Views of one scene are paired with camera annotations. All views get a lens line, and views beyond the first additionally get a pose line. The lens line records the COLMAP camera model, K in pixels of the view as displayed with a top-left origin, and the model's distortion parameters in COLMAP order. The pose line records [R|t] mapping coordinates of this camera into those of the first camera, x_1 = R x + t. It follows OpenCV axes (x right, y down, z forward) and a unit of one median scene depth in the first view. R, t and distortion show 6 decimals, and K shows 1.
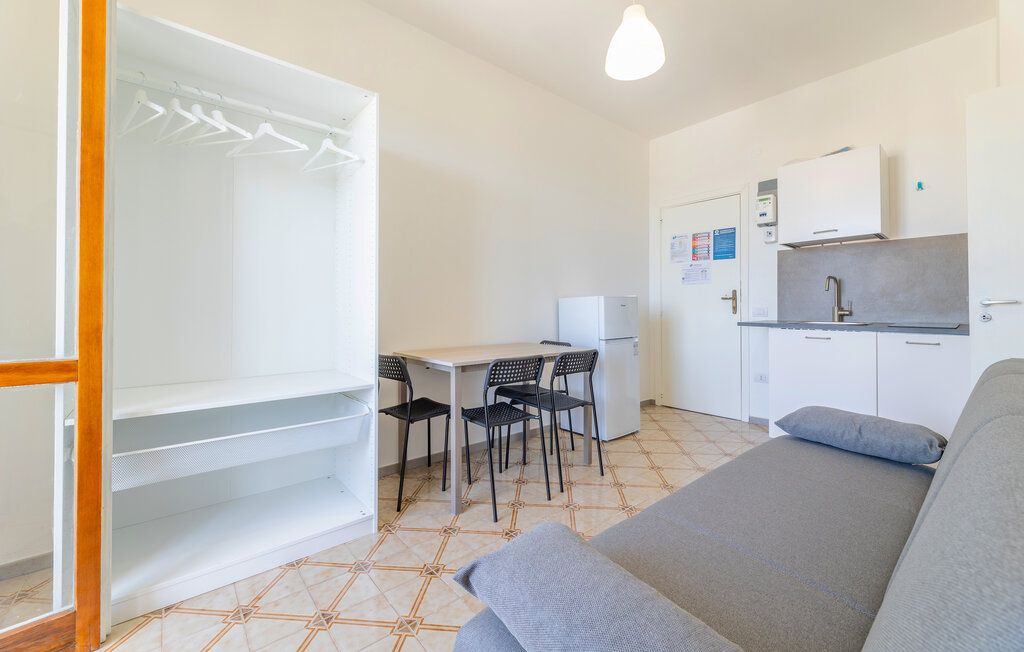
lens RADIAL K [[421.5, 0, 534.1], [0, 421.5, 304.6], [0, 0, 1]] dist [0.009117, -0.000269]
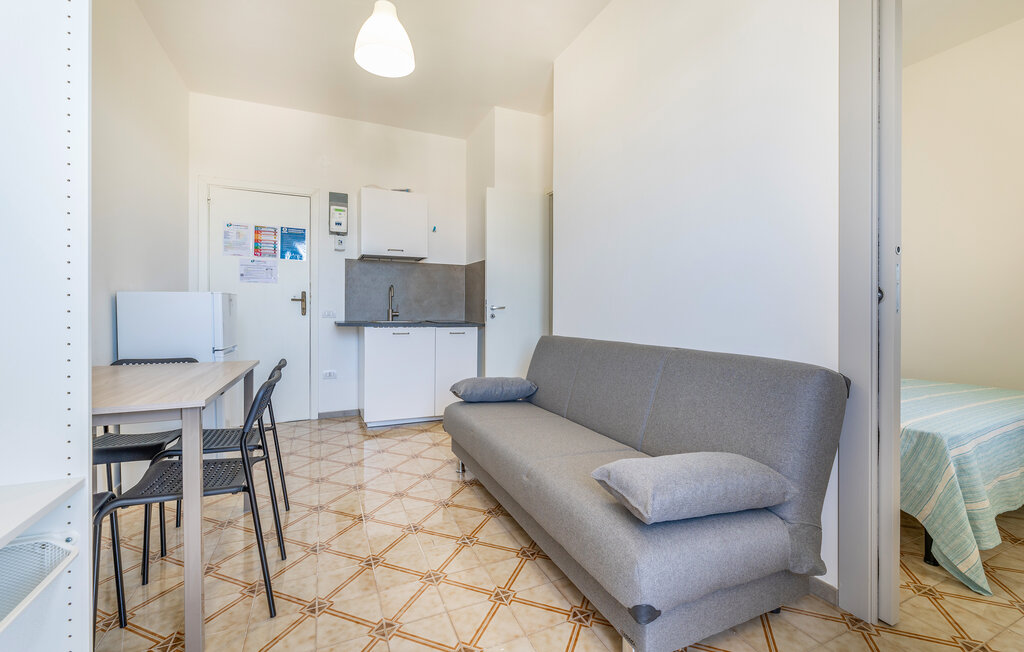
lens RADIAL K [[421.5, 0, 514.2], [0, 421.5, 315.9], [0, 0, 1]] dist [0.009117, -0.000269]
pose [[0.287531, -0.005240, 0.957757, -0.347312], [-0.013537, 0.999863, 0.009534, 0.006933], [-0.957676, -0.015706, 0.287421, 0.235813]]
